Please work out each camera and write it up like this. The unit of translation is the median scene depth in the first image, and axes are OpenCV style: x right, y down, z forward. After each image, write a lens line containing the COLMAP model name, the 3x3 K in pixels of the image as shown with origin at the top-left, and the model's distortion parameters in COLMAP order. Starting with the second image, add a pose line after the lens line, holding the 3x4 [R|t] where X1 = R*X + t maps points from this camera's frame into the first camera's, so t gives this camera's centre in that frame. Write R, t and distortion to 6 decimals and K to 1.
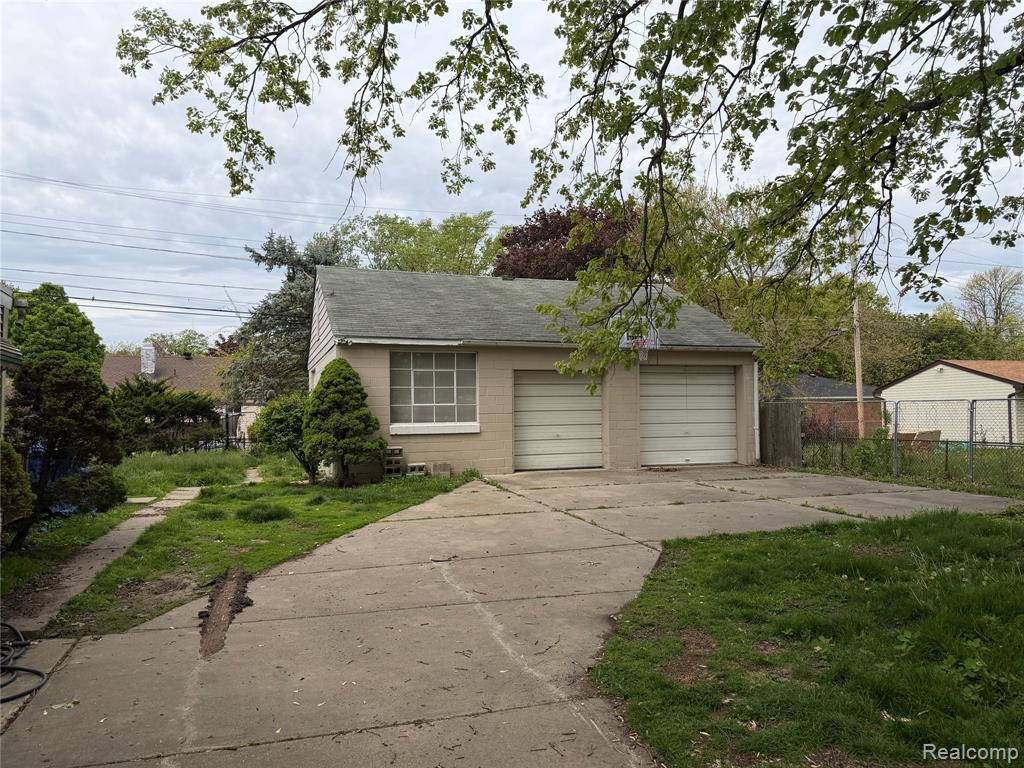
lens RADIAL K [[714.8, 0, 513.2], [0, 714.8, 381.9], [0, 0, 1]] dist [-0.002745, 0.000013]
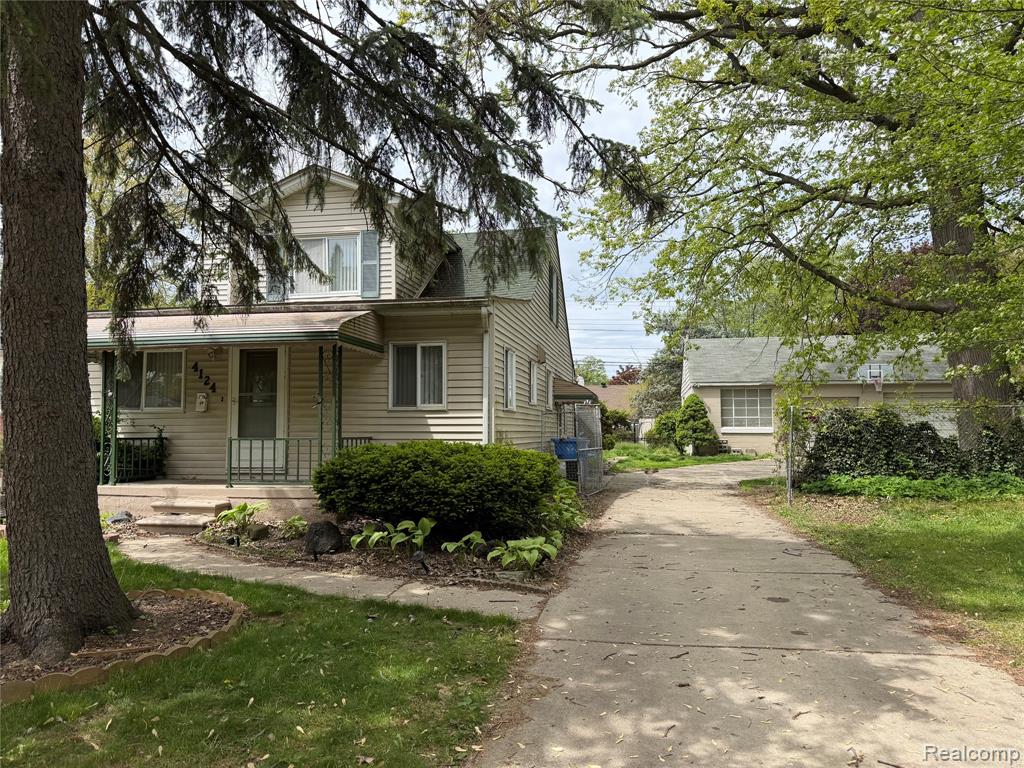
lens RADIAL K [[714.8, 0, 513.2], [0, 714.8, 383.3], [0, 0, 1]] dist [-0.002745, 0.000013]
pose [[0.866088, -0.019681, -0.499503, 0.301493], [0.009672, 0.999697, -0.022619, -0.020362], [0.499797, 0.014759, 0.866017, -0.930070]]
